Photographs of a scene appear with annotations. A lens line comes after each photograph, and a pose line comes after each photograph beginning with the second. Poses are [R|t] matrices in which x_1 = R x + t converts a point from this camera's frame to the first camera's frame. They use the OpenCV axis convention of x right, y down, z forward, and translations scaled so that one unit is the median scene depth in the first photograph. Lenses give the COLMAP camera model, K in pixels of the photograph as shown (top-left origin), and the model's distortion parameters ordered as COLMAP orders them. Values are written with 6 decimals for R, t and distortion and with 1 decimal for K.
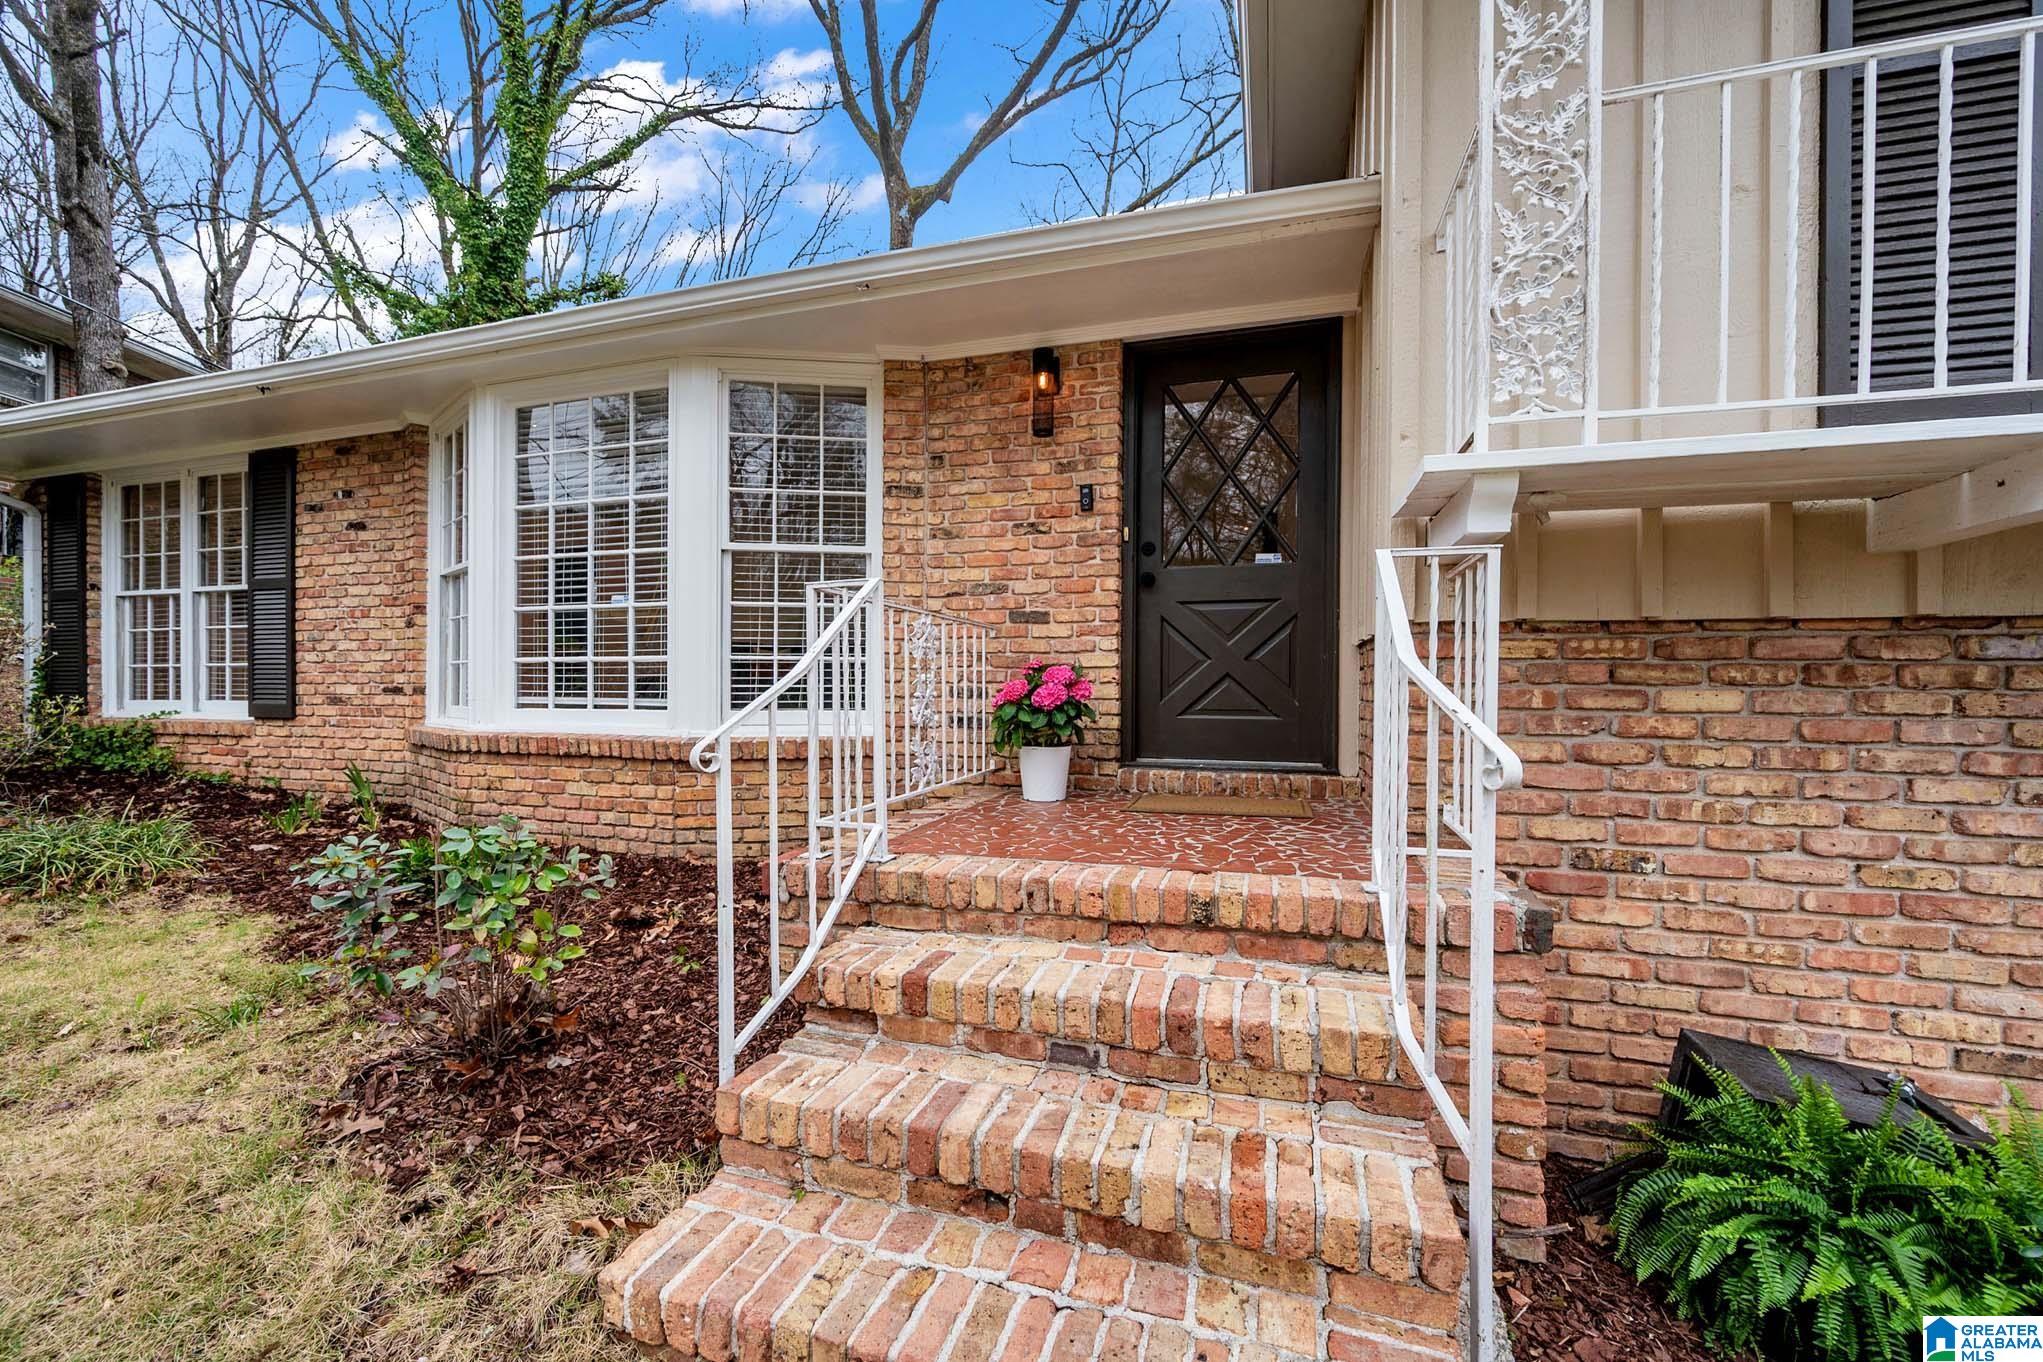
lens RADIAL K [[806.1, 0, 1015.5], [0, 806.1, 694.9], [0, 0, 1]] dist [0.000473, 0.000281]
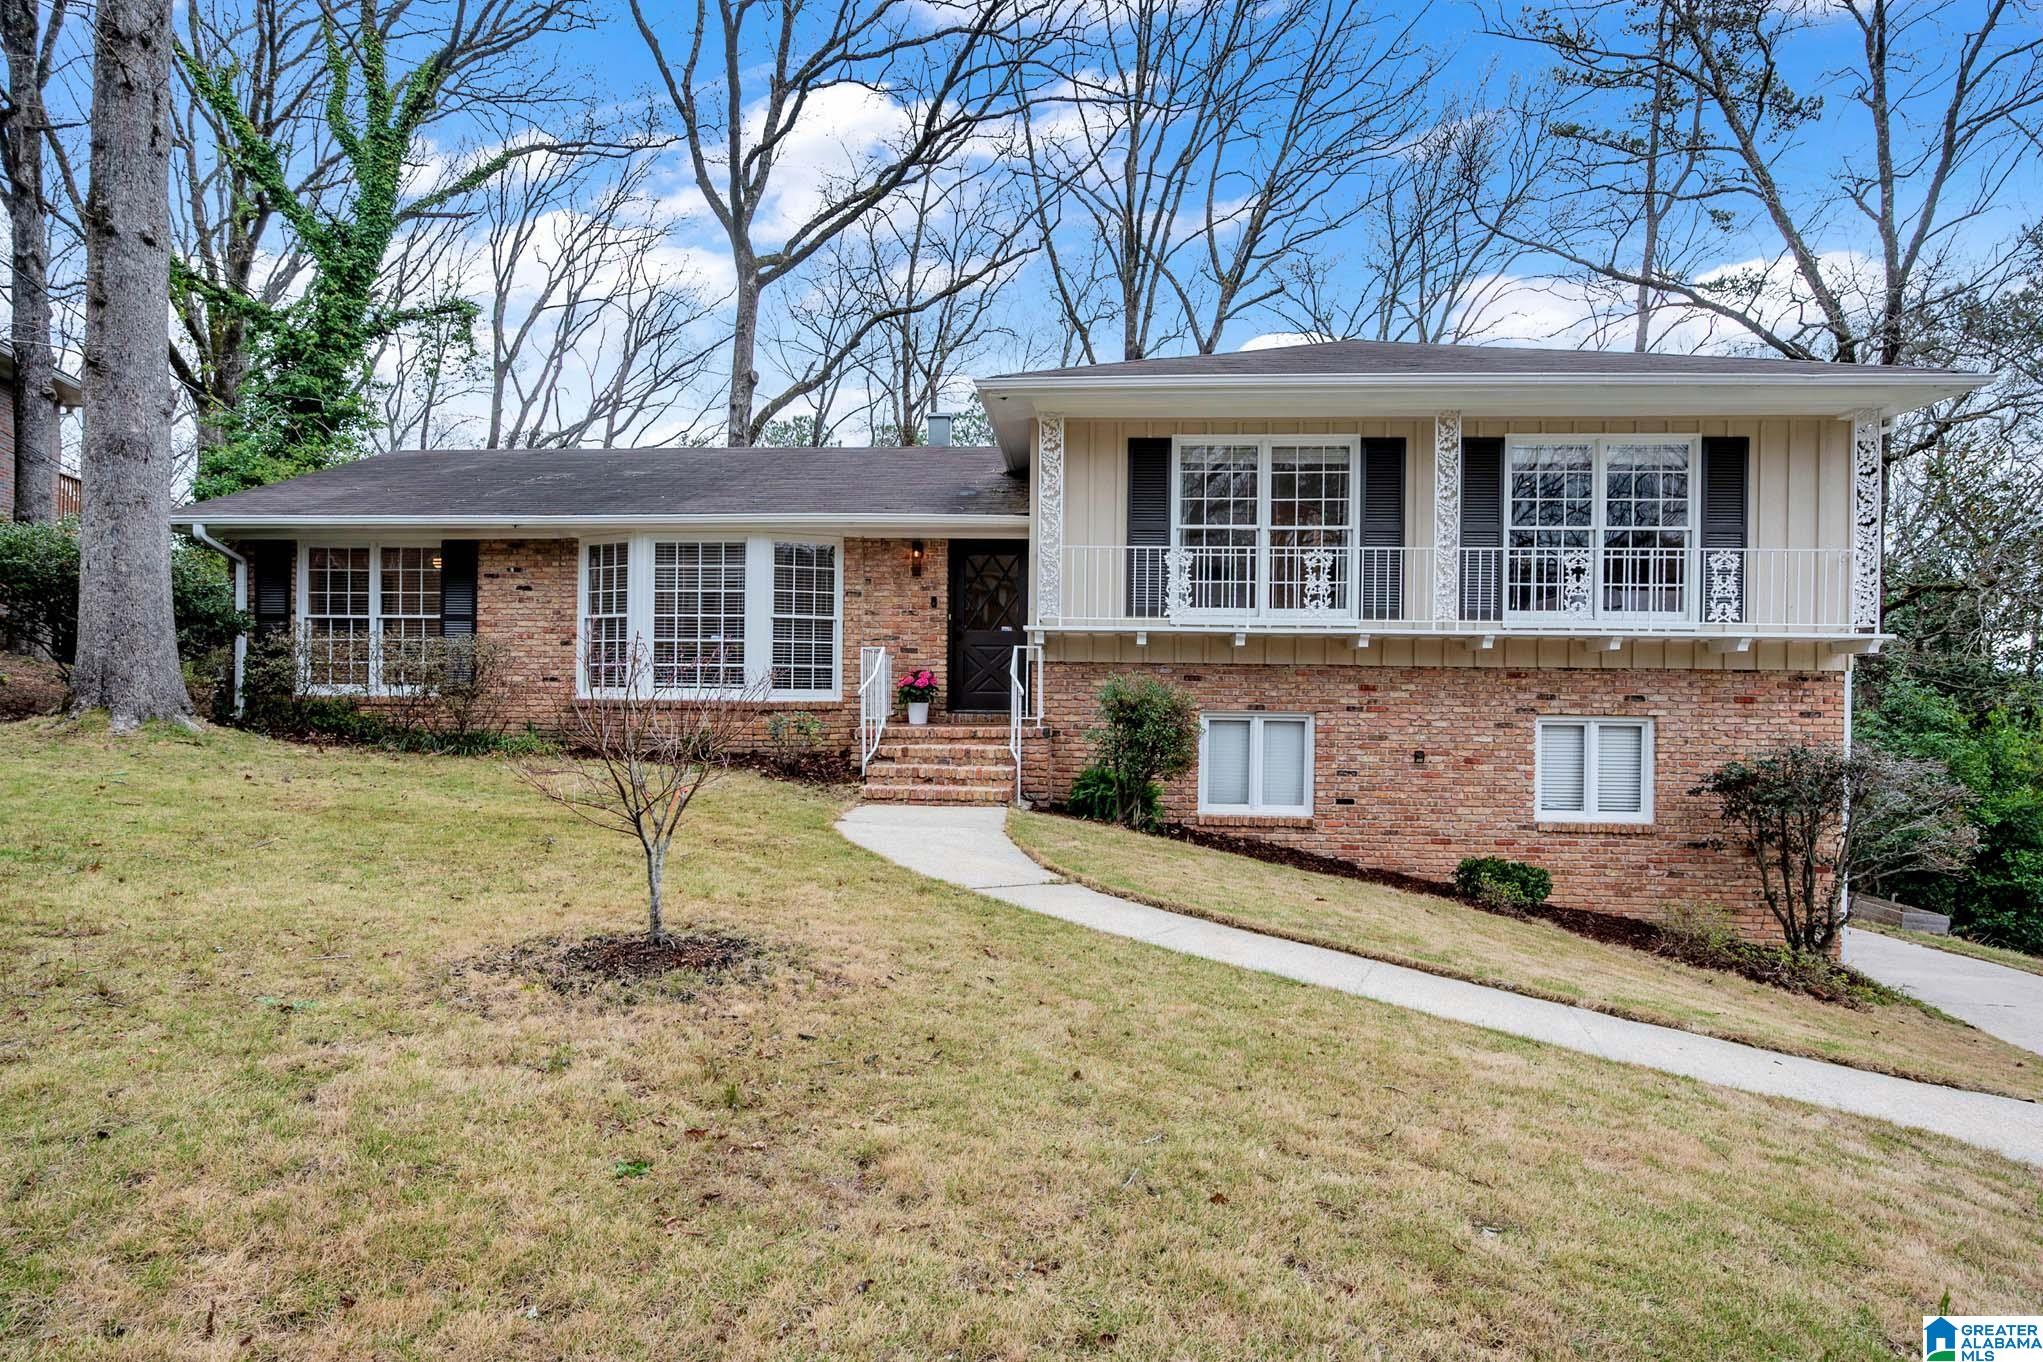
lens RADIAL K [[1047.6, 0, 1026.9], [0, 1047.6, 695.7], [0, 0, 1]] dist [-0.000756, 0.000703]
pose [[0.971583, 0.005441, 0.236638, -0.361806], [-0.004805, 0.999983, -0.003267, 0.044061], [-0.236652, 0.002037, 0.971592, -2.004055]]
